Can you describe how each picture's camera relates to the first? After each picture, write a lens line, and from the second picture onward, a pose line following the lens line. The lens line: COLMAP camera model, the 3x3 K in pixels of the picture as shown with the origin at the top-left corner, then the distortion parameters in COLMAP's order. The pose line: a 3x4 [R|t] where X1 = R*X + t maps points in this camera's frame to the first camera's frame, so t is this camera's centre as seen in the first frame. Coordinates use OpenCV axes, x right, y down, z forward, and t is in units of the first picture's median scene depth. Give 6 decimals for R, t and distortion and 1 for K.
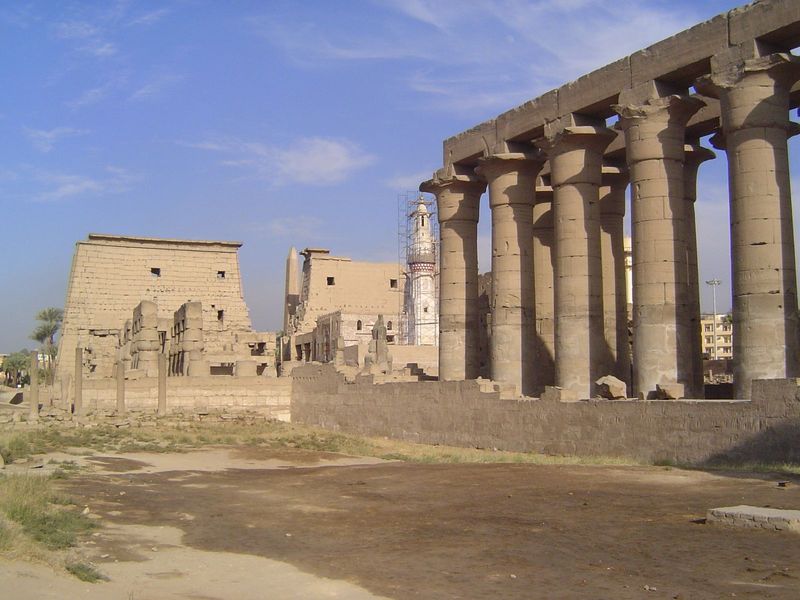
lens RADIAL K [[918.9, 0, 401.0], [0, 918.9, 299.8], [0, 0, 1]] dist [-0.006632, 0.000000]
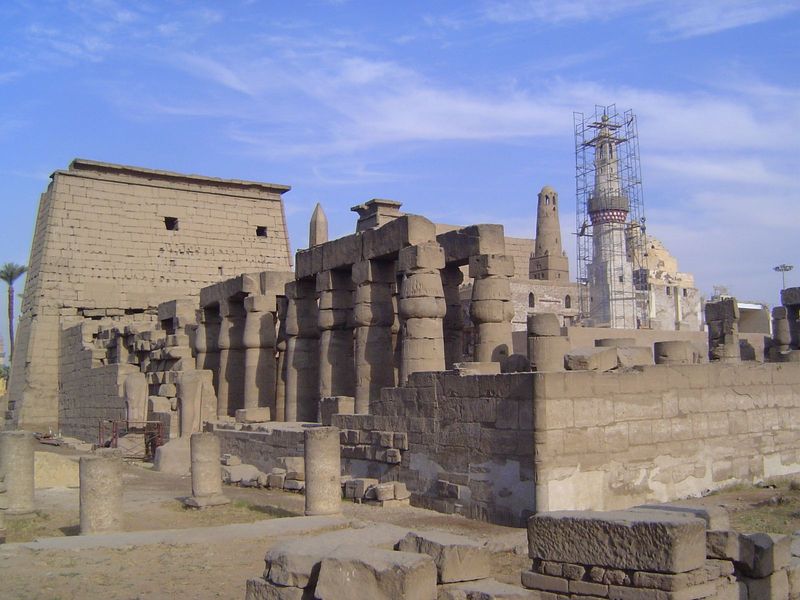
lens RADIAL K [[918.9, 0, 399.1], [0, 918.9, 300.8], [0, 0, 1]] dist [-0.006632, 0.000000]
pose [[0.980132, 0.009699, 0.198111, -0.239399], [-0.007908, 0.999920, -0.009827, 0.031237], [-0.198190, 0.008066, 0.980130, 0.320817]]
